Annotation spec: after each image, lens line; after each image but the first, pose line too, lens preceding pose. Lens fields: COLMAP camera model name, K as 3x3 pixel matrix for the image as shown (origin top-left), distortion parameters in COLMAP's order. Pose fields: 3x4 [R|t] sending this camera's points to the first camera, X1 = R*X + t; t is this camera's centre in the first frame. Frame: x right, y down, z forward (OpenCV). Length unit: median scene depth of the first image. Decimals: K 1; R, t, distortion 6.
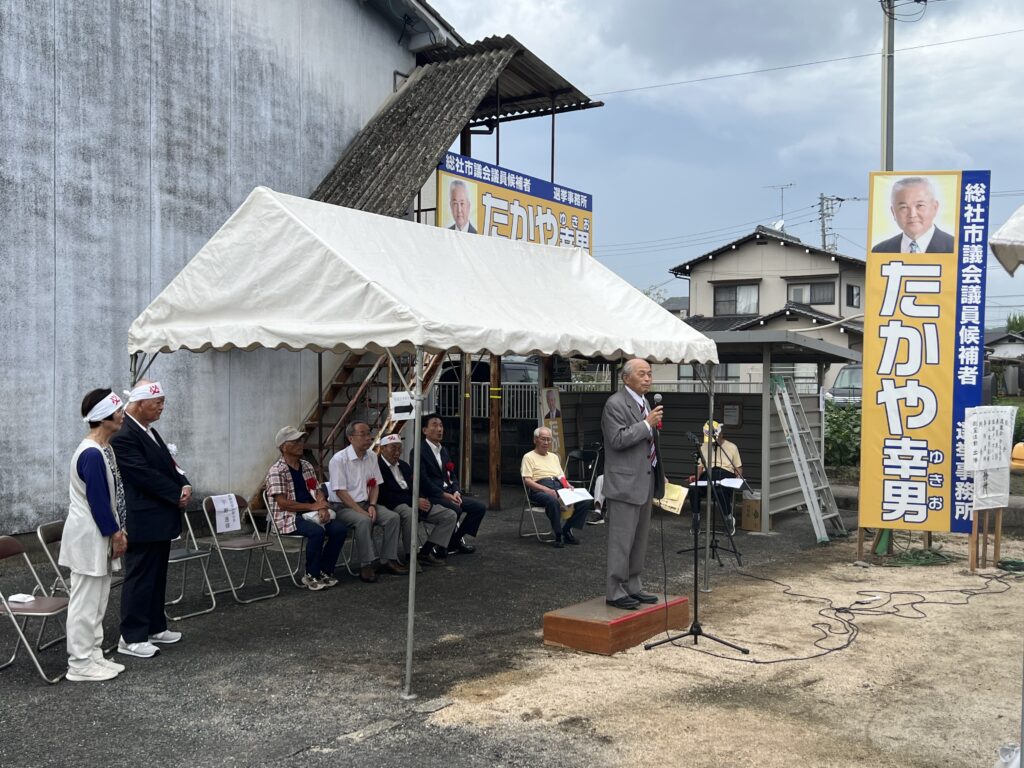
lens RADIAL K [[1028.9, 0, 515.2], [0, 1028.9, 390.6], [0, 0, 1]] dist [0.056446, 0.000000]
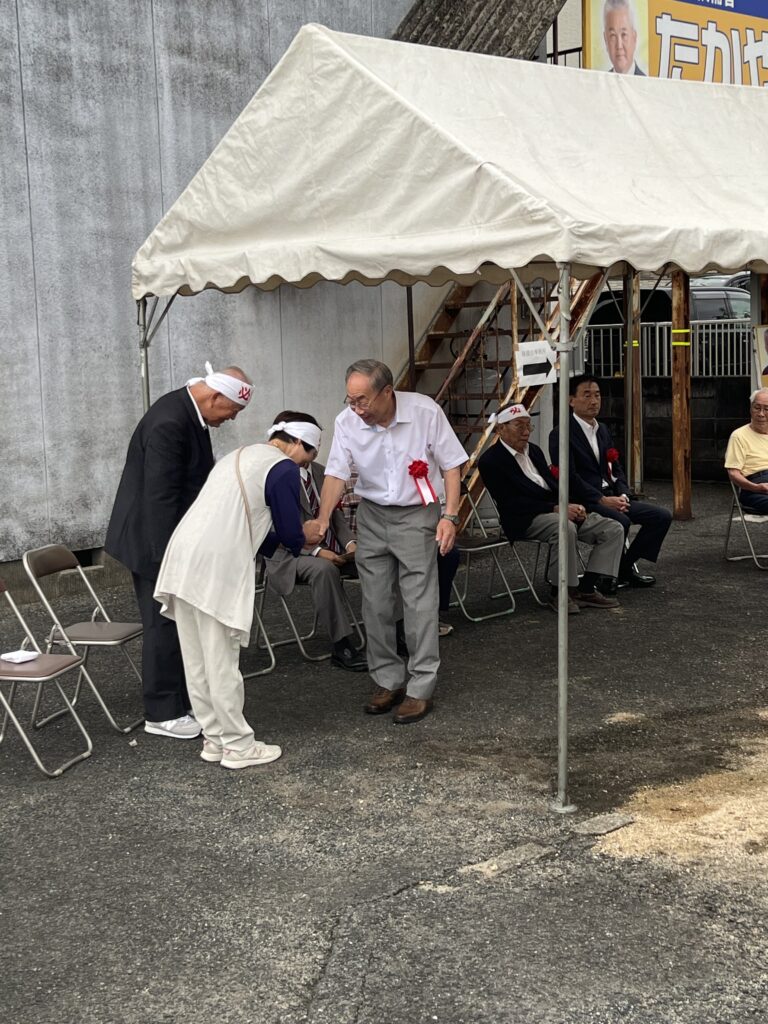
lens RADIAL K [[1528.9, 0, 379.7], [0, 1528.9, 508.0], [0, 0, 1]] dist [0.117576, 0.000000]
pose [[0.977703, -0.016526, -0.209342, -0.006789], [0.038999, 0.993846, 0.103682, 0.002269], [0.206340, -0.109535, 0.972330, 0.037058]]
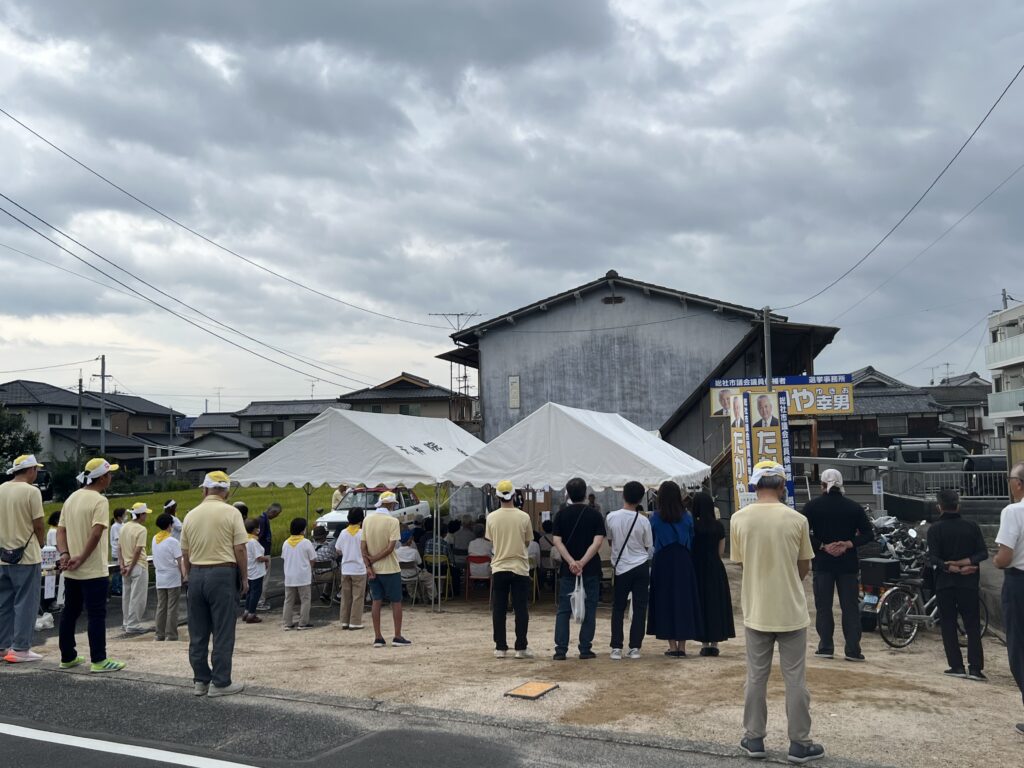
lens RADIAL K [[988.2, 0, 514.4], [0, 988.2, 383.0], [0, 0, 1]] dist [0.004919, 0.000000]
pose [[0.401077, -0.072139, -0.913200, 2.405786], [0.007601, 0.997122, -0.075430, -0.073712], [0.916013, 0.023312, 0.400471, -0.452227]]
